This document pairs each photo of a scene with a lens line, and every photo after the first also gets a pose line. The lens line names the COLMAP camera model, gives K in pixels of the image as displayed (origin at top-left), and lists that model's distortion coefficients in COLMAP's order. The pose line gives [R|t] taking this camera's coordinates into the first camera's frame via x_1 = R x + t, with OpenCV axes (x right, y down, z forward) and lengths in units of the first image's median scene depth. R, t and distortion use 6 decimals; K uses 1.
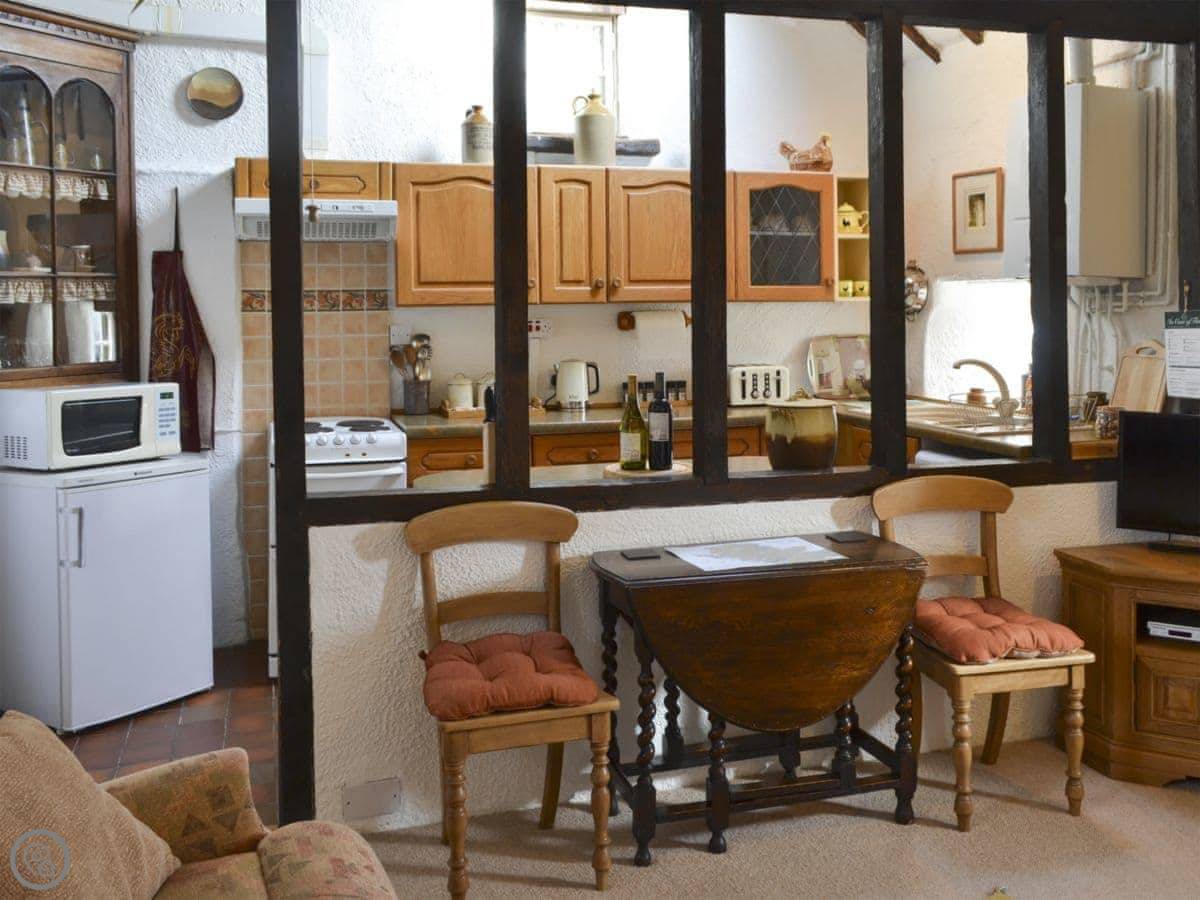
lens RADIAL K [[1084.9, 0, 599.6], [0, 1084.9, 356.8], [0, 0, 1]] dist [0.009524, 0.014095]
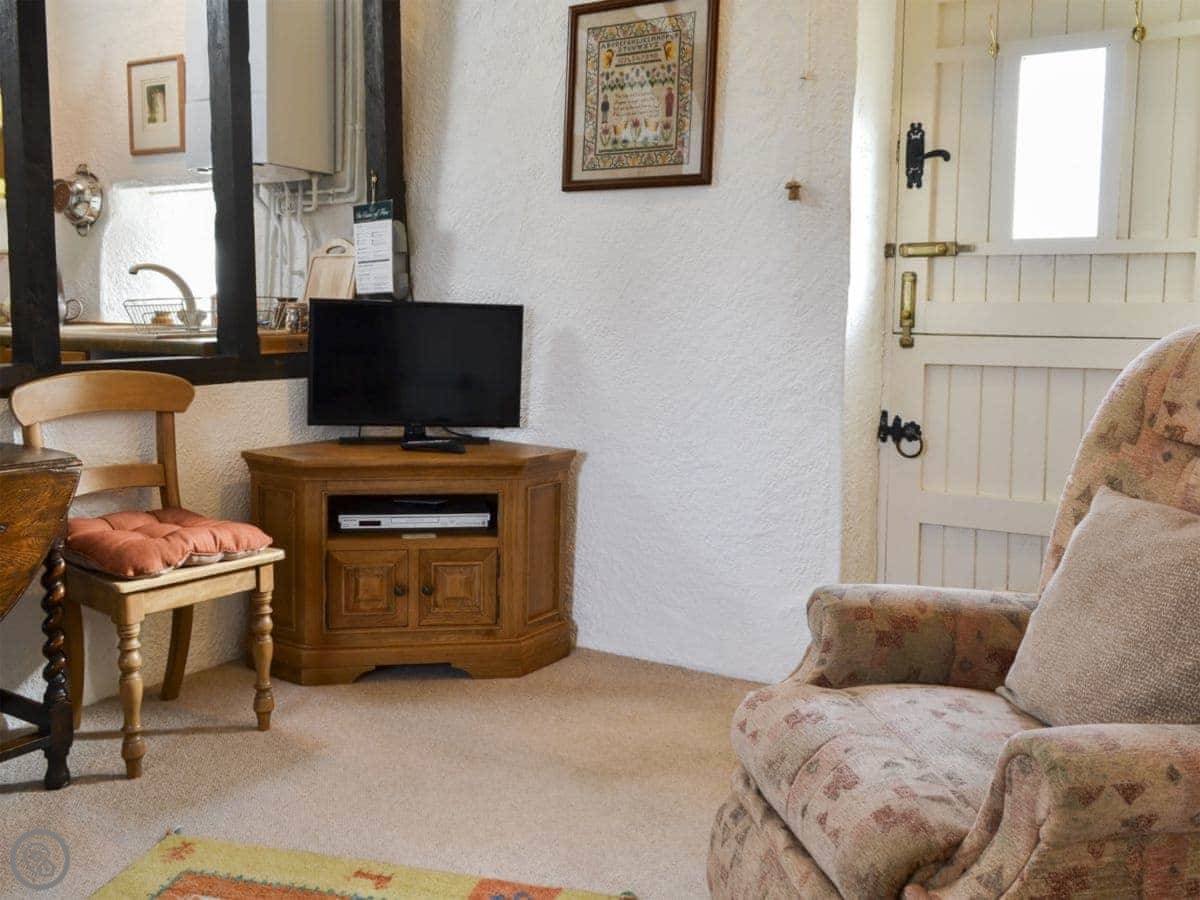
lens RADIAL K [[1135.0, 0, 600.0], [0, 1135.0, 450.0], [0, 0, 1]] dist [0.008973, 0.006975]
pose [[0.770018, -0.057118, 0.635460, 0.063312], [-0.018169, 0.993618, 0.111327, 0.075489], [-0.637763, -0.097270, 0.764066, 0.125505]]
